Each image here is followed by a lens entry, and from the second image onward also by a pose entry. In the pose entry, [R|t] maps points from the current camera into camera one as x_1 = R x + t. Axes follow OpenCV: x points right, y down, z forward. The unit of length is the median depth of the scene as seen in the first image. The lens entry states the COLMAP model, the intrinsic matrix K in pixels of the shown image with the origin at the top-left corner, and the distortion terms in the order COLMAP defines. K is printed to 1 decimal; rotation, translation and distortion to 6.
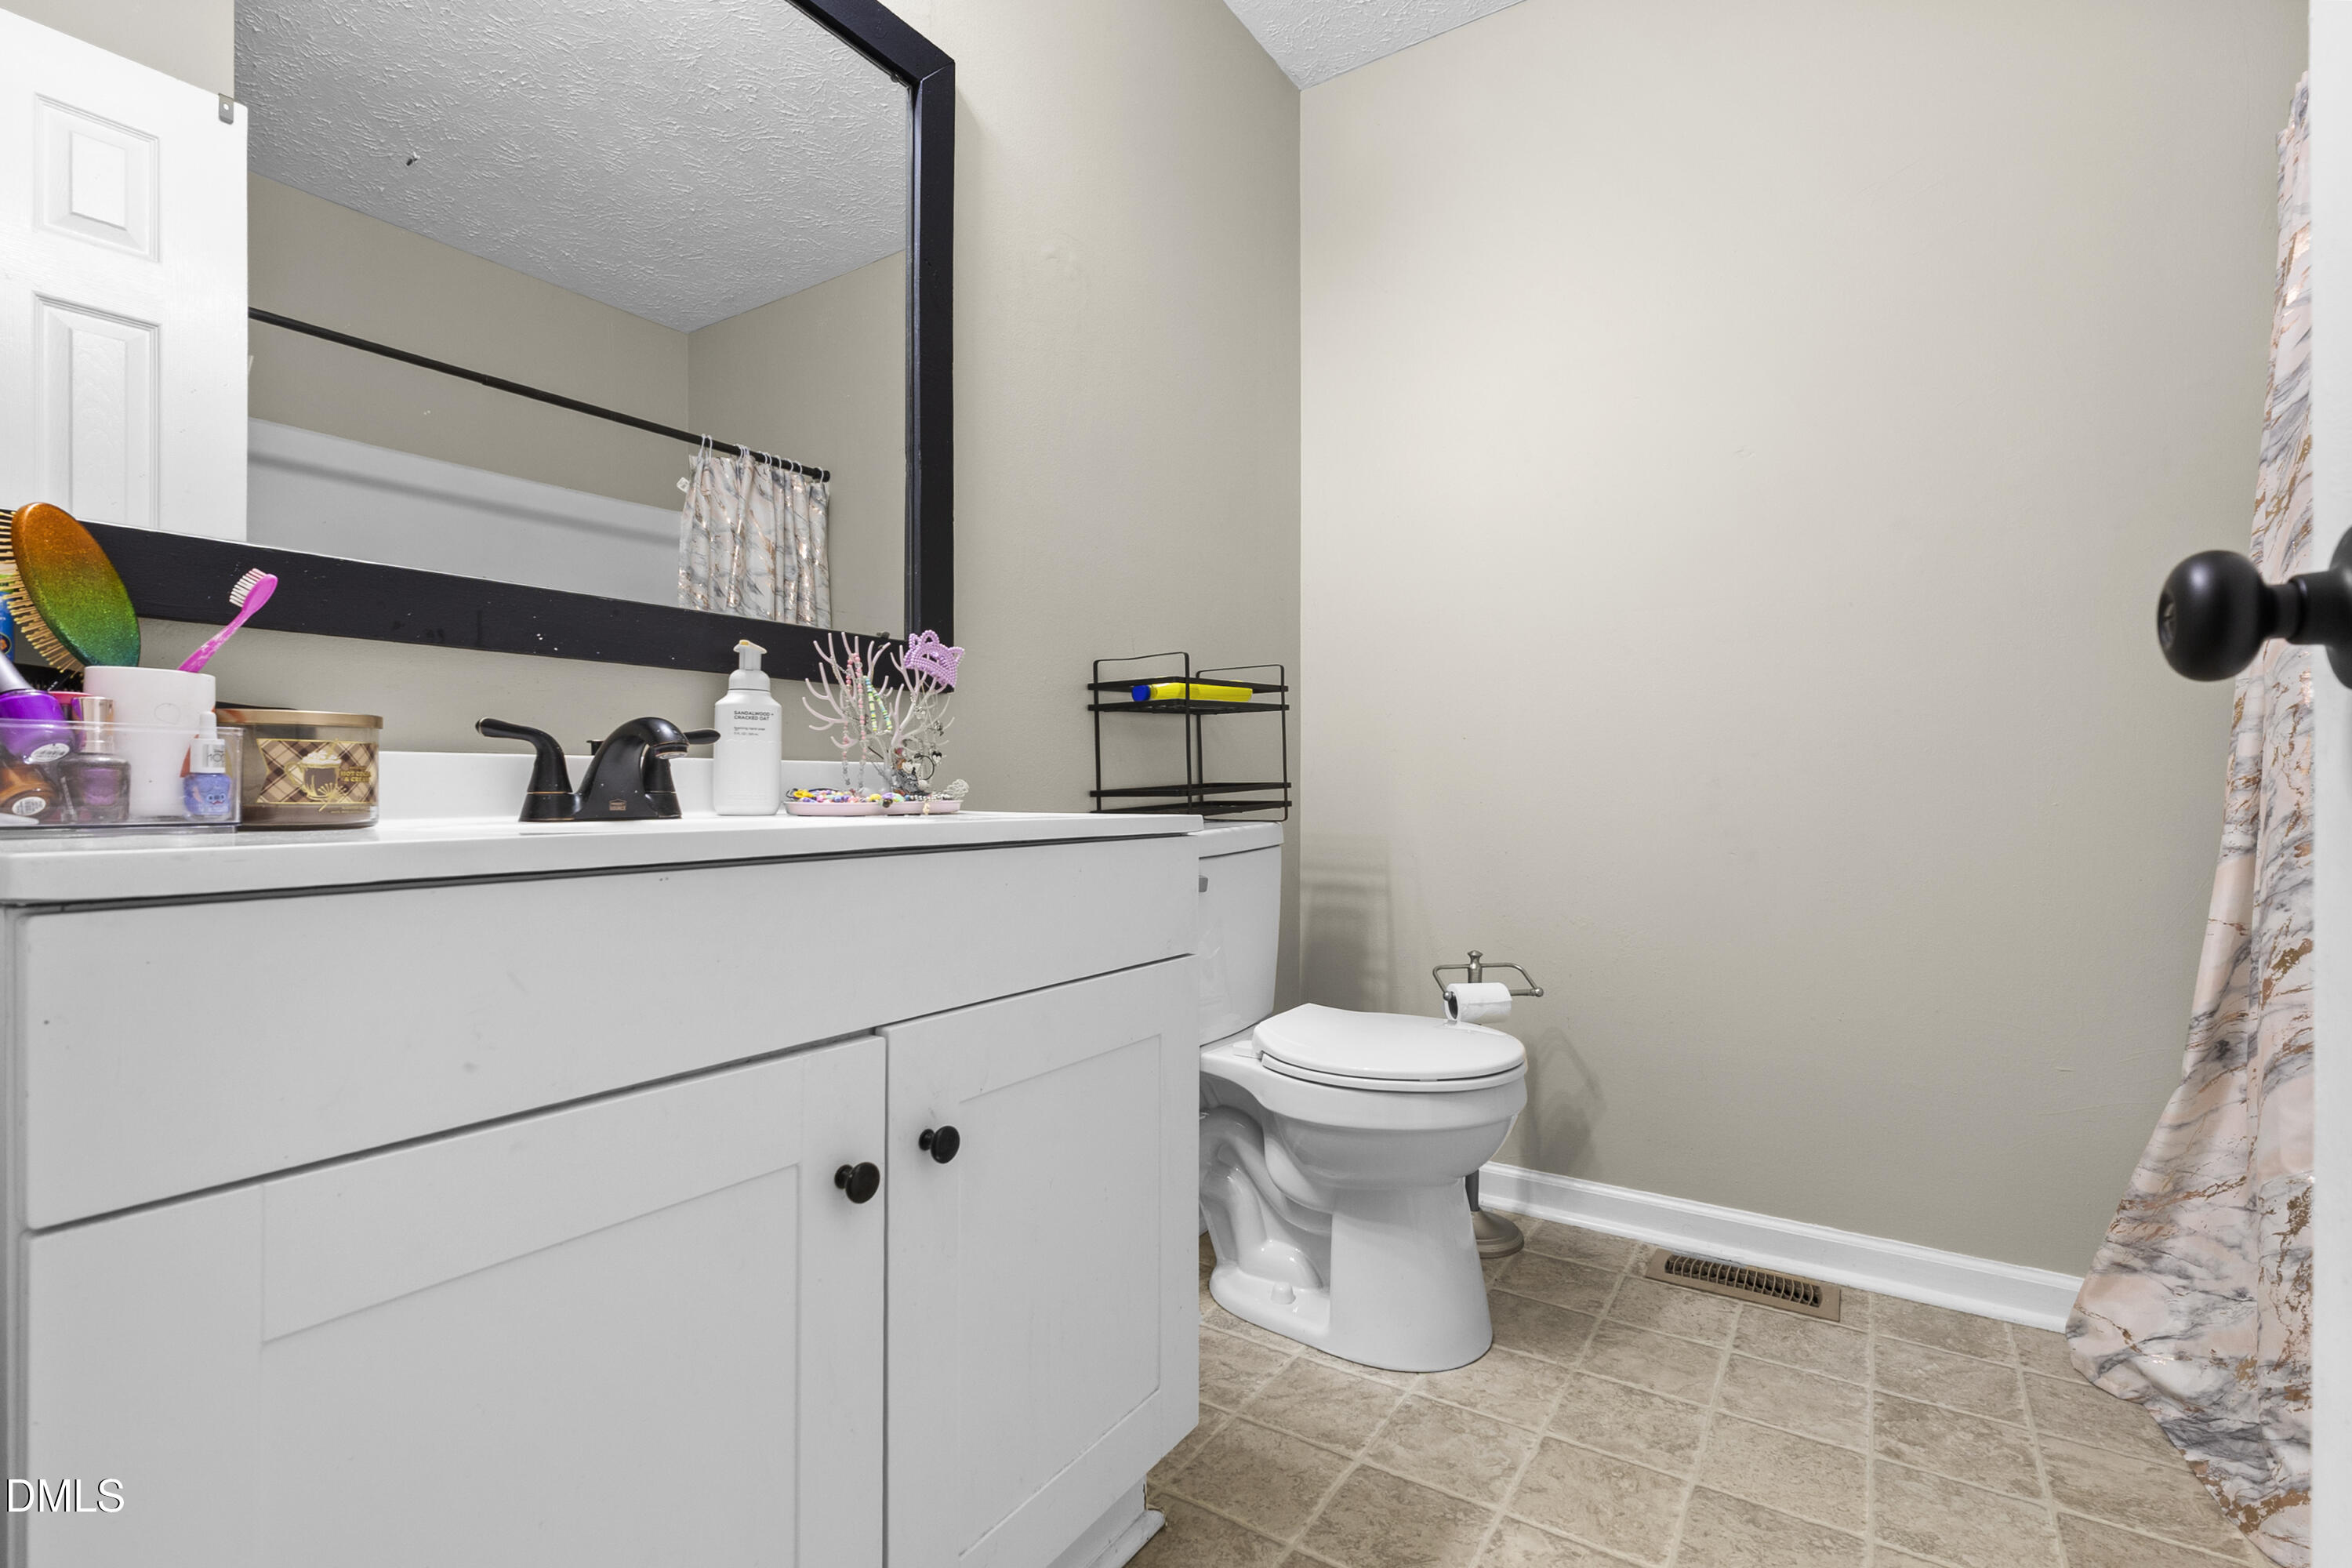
lens RADIAL K [[1045.6, 0, 1178.9], [0, 1045.6, 787.0], [0, 0, 1]] dist [-0.005435, 0.002299]
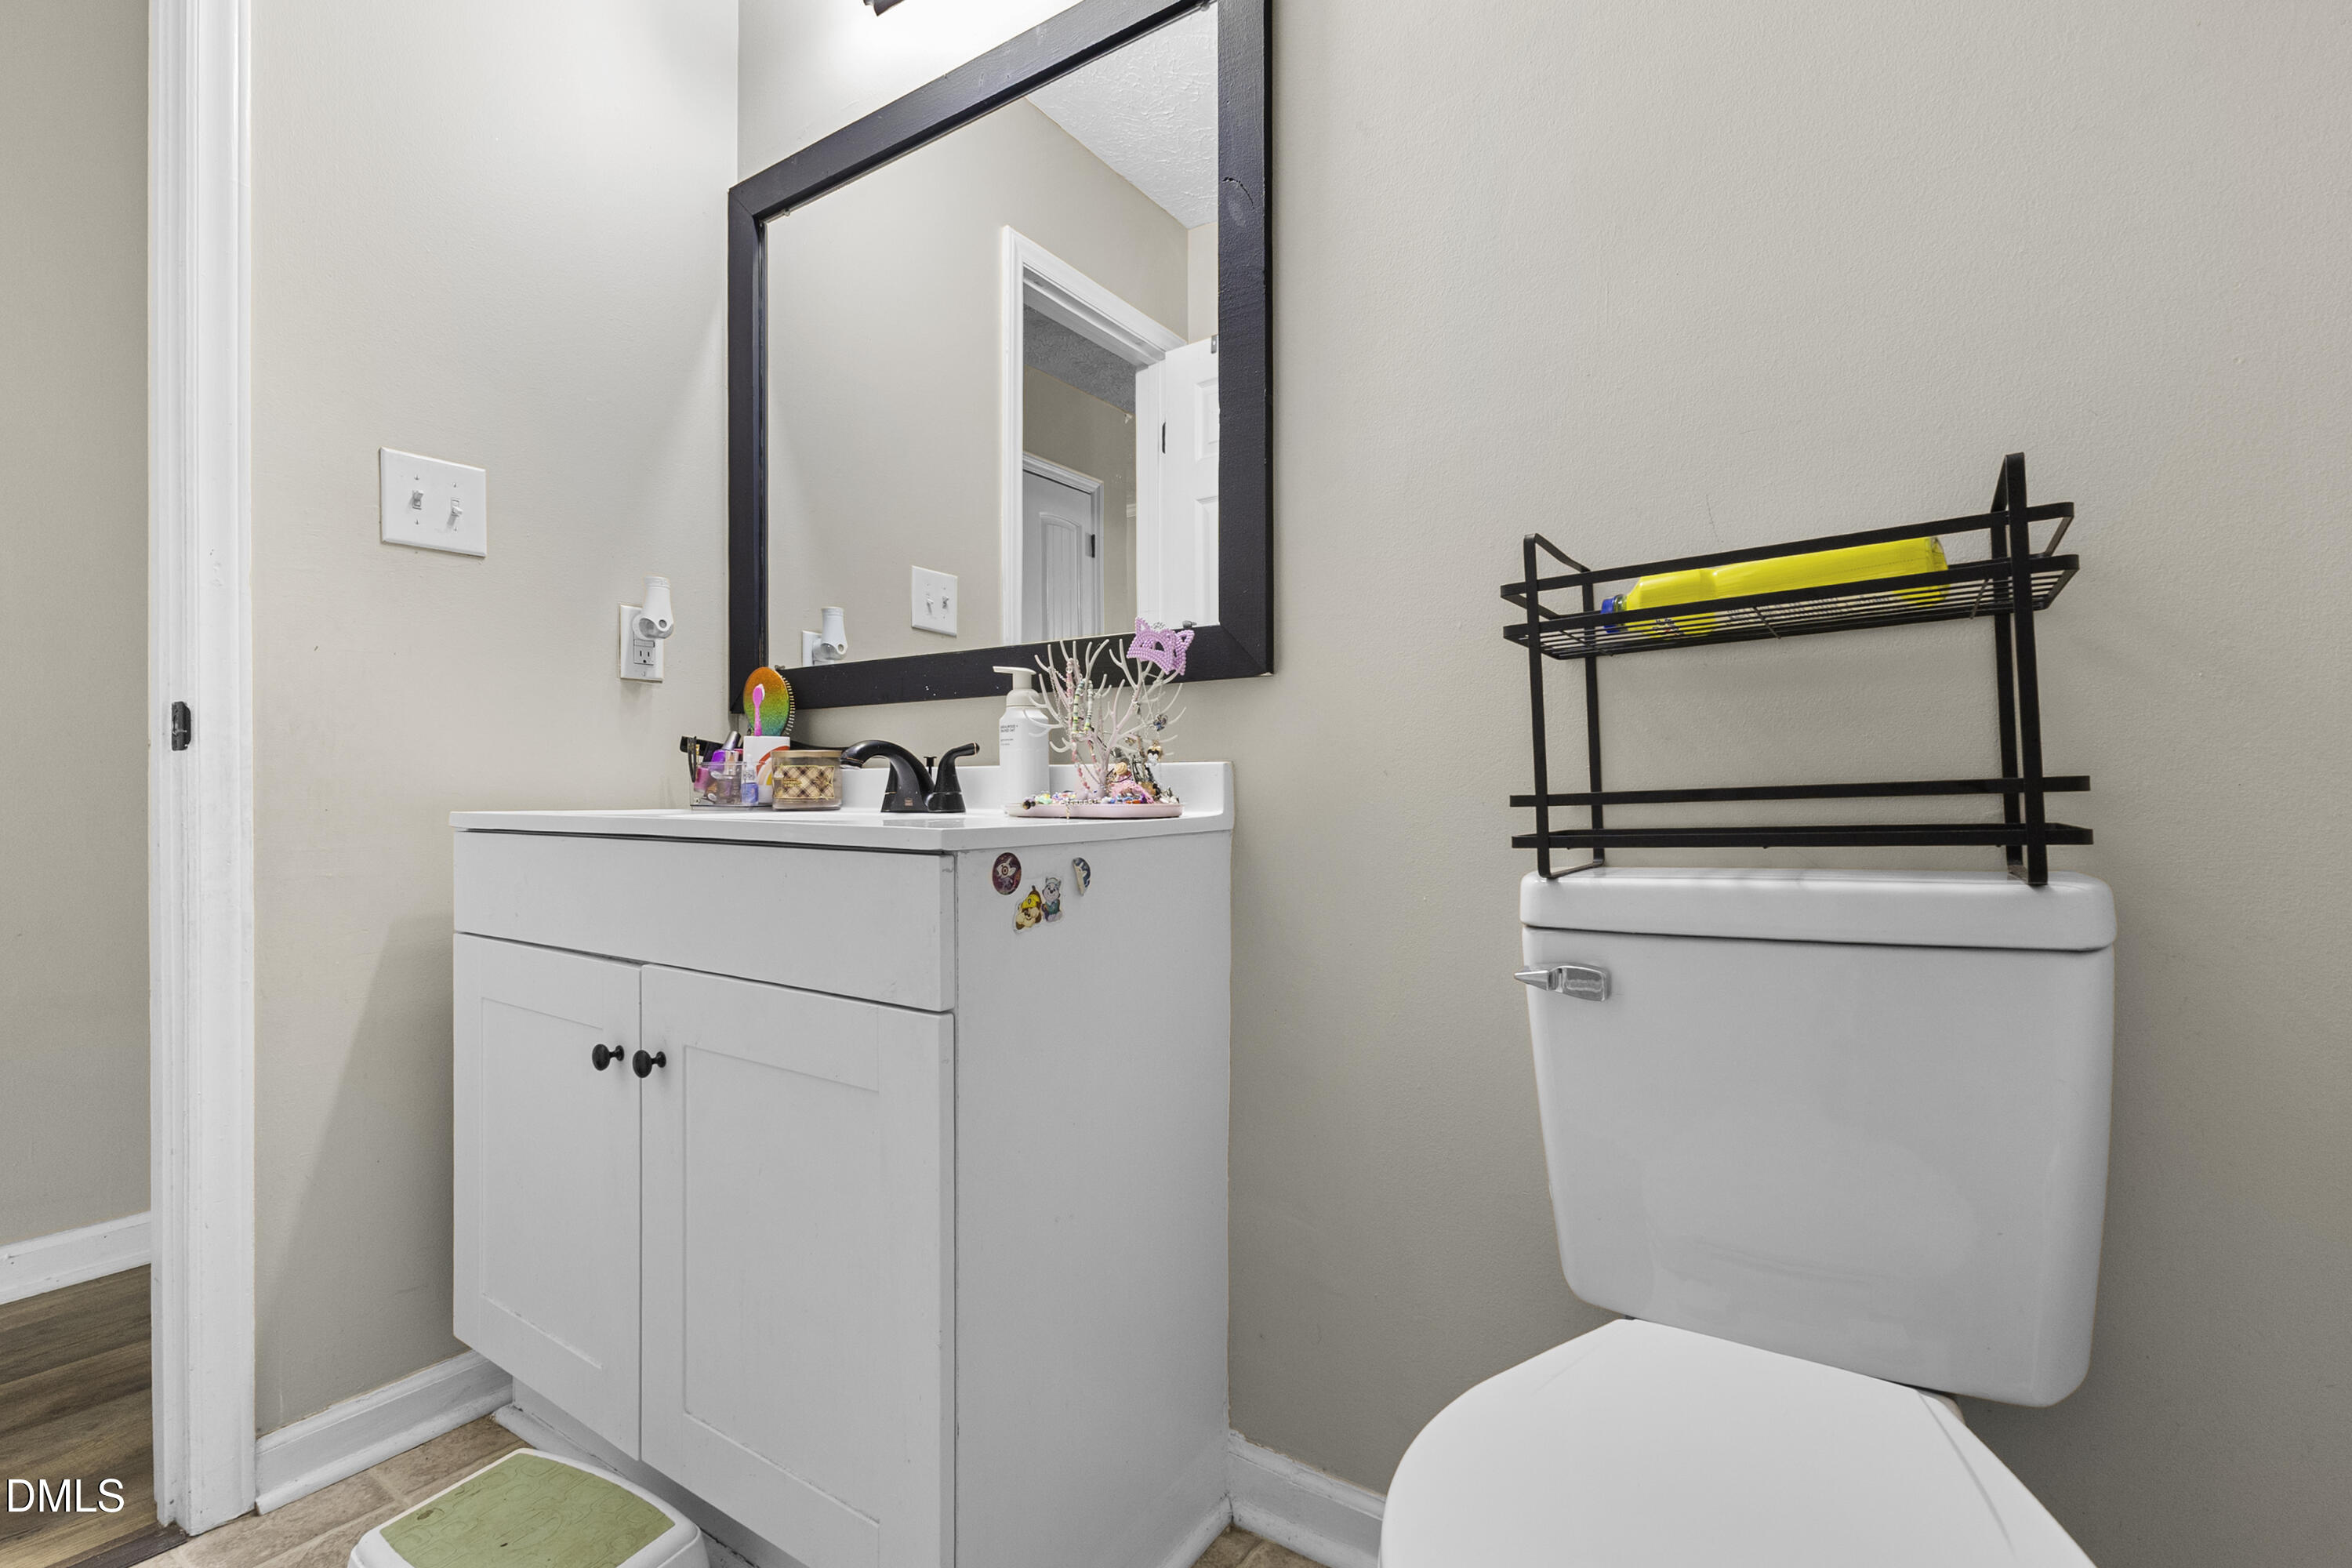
lens RADIAL K [[1045.6, 0, 1178.1], [0, 1045.6, 771.7], [0, 0, 1]] dist [-0.005435, 0.002299]
pose [[0.010465, -0.021233, -0.999720, 0.722696], [-0.002449, 0.999771, -0.021260, 0.004661], [0.999942, 0.002671, 0.010411, 1.105441]]
